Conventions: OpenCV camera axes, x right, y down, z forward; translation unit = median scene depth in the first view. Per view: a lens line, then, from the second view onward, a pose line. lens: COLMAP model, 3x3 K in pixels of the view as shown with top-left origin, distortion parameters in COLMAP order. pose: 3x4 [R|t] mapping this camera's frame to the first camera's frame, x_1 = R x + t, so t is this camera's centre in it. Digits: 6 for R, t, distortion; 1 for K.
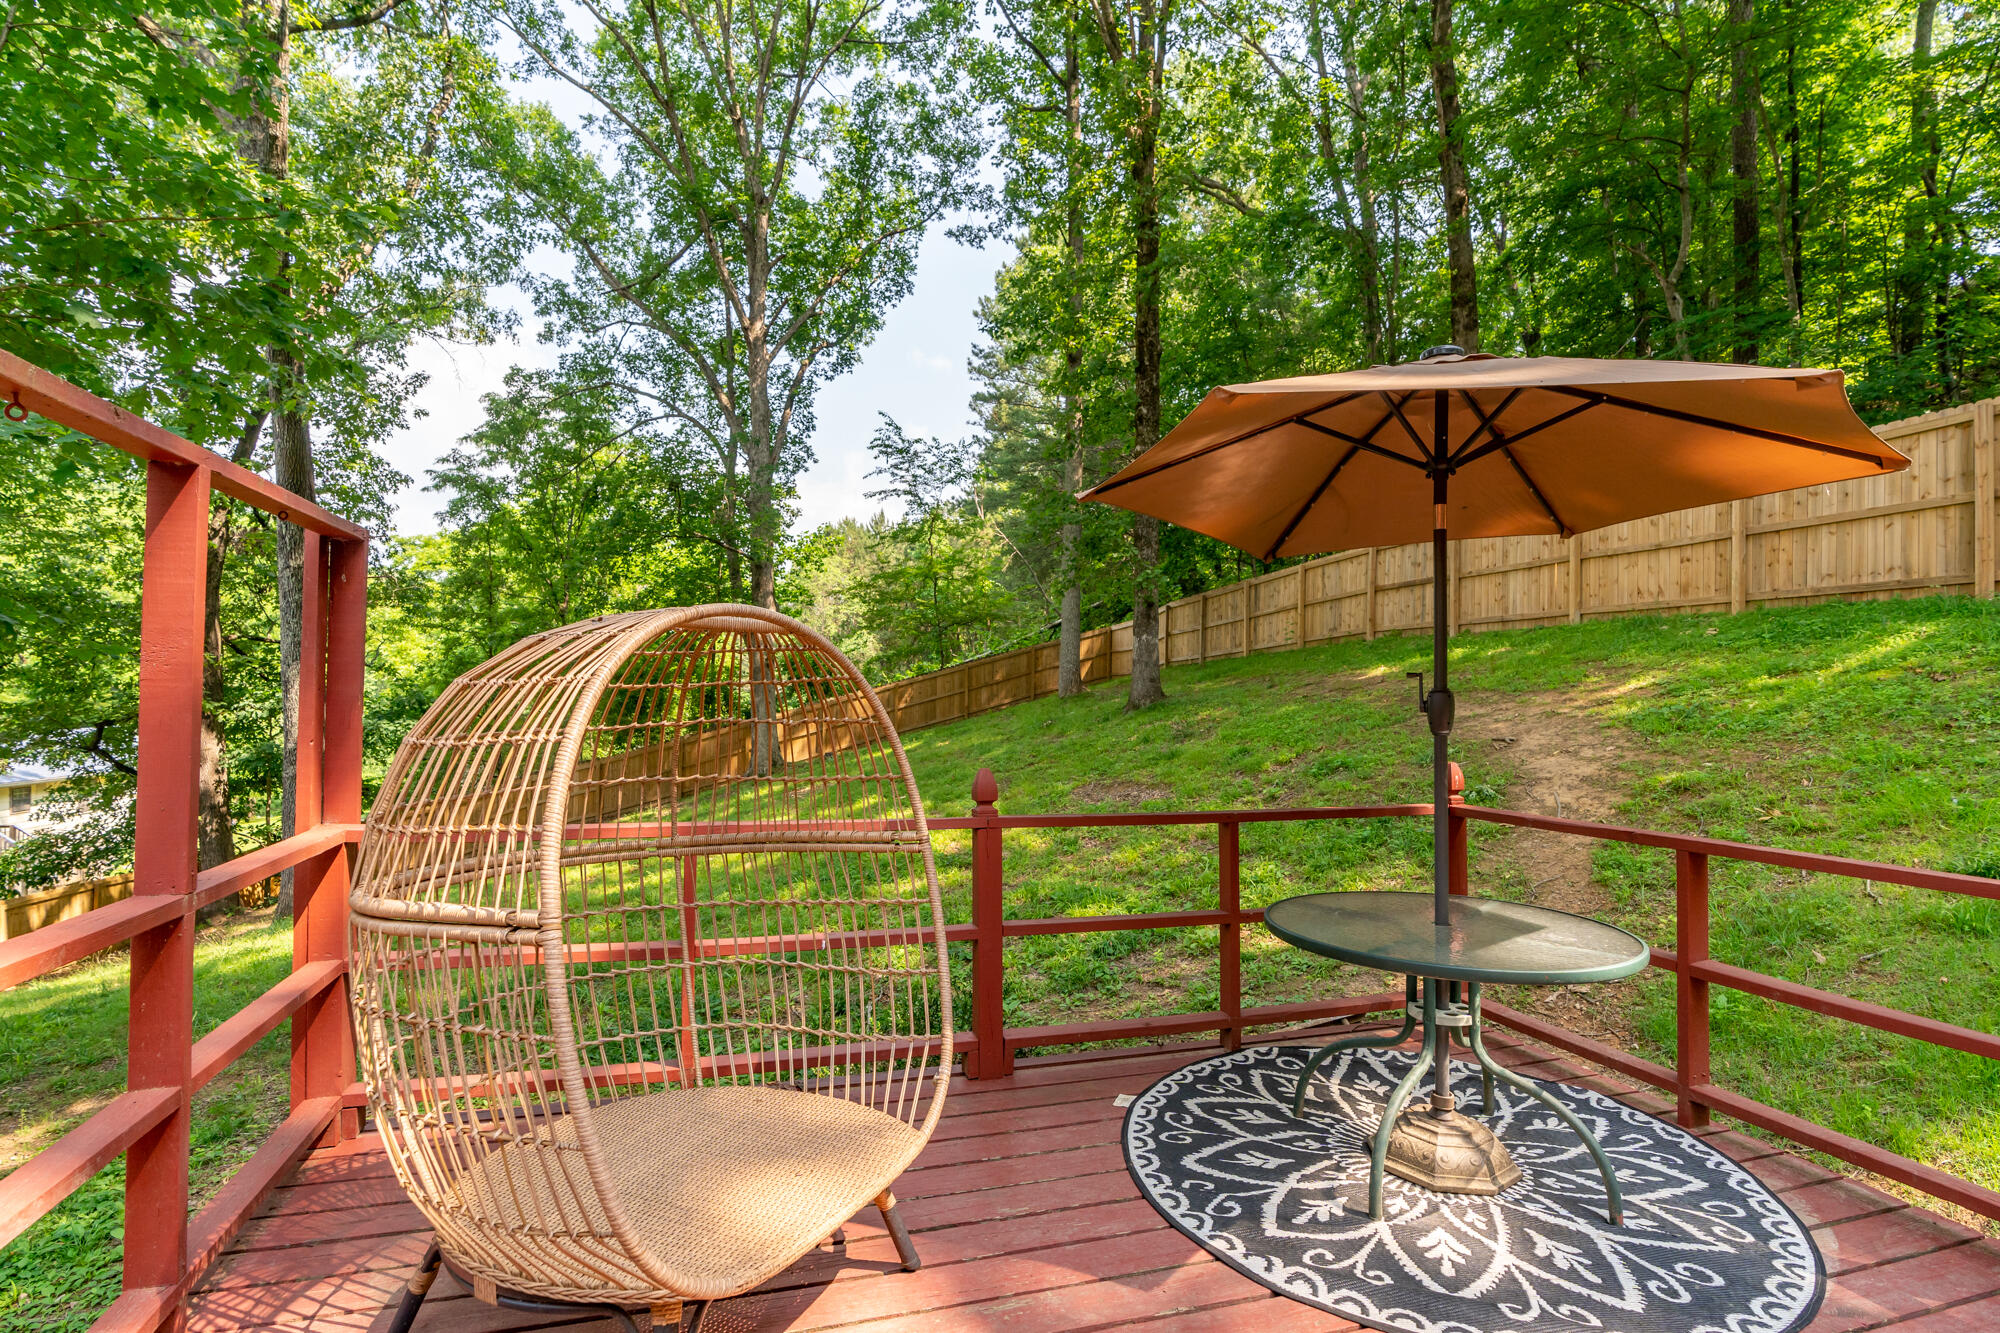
lens RADIAL K [[946.6, 0, 992.5], [0, 946.6, 674.2], [0, 0, 1]] dist [-0.005335, 0.001302]
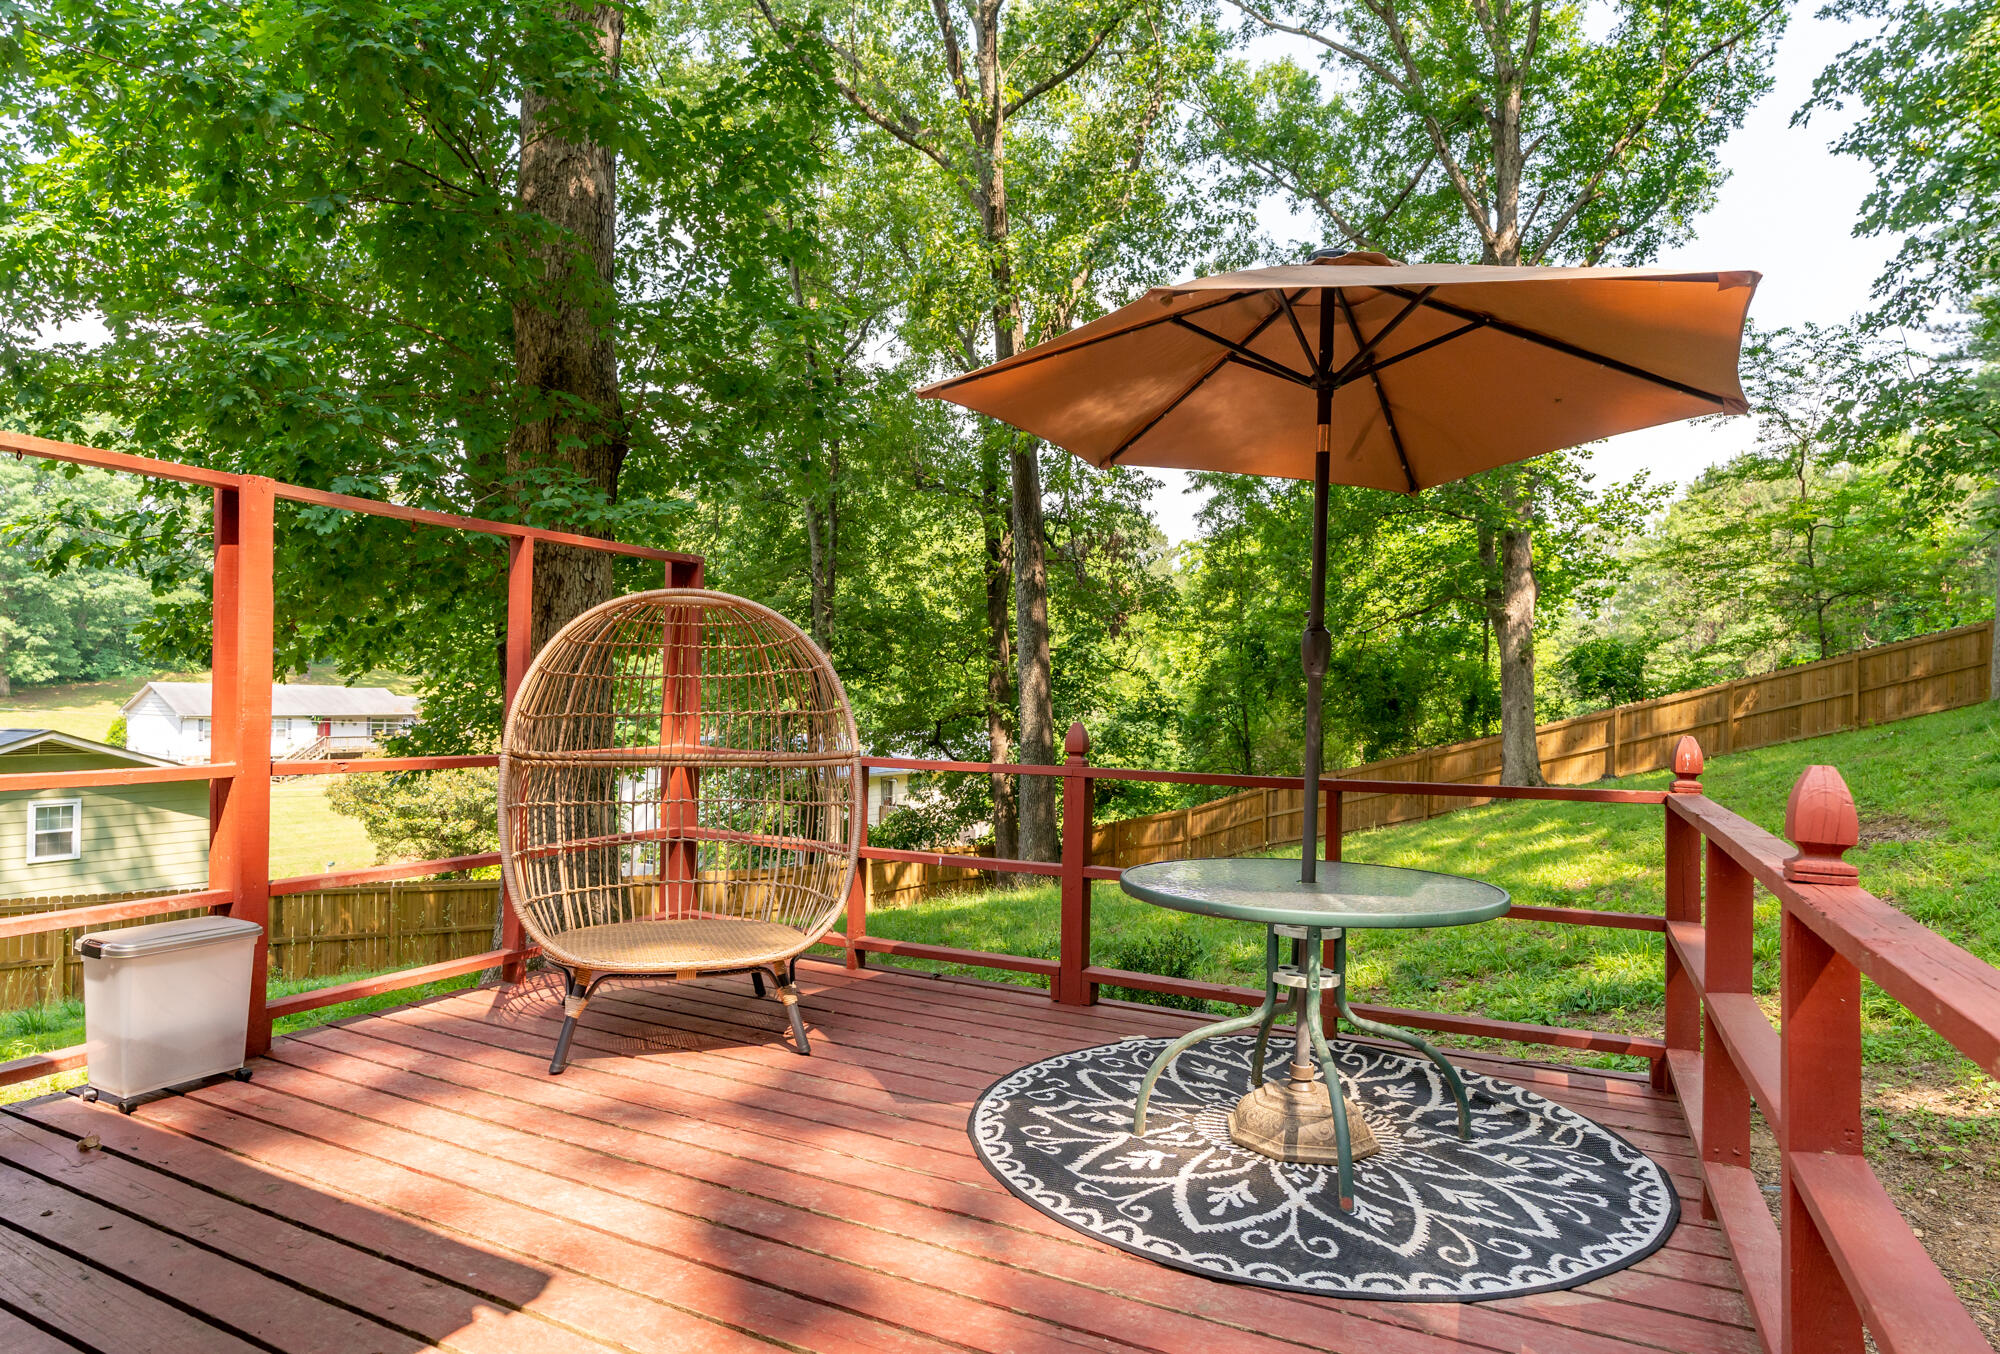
lens RADIAL K [[1163.9, 0, 999.2], [0, 1163.9, 677.4], [0, 0, 1]] dist [-0.000642, 0.001678]
pose [[0.713051, -0.013962, -0.700973, 1.074352], [0.010069, 0.999903, -0.009673, 0.075987], [0.701040, -0.000161, 0.713122, -0.016710]]
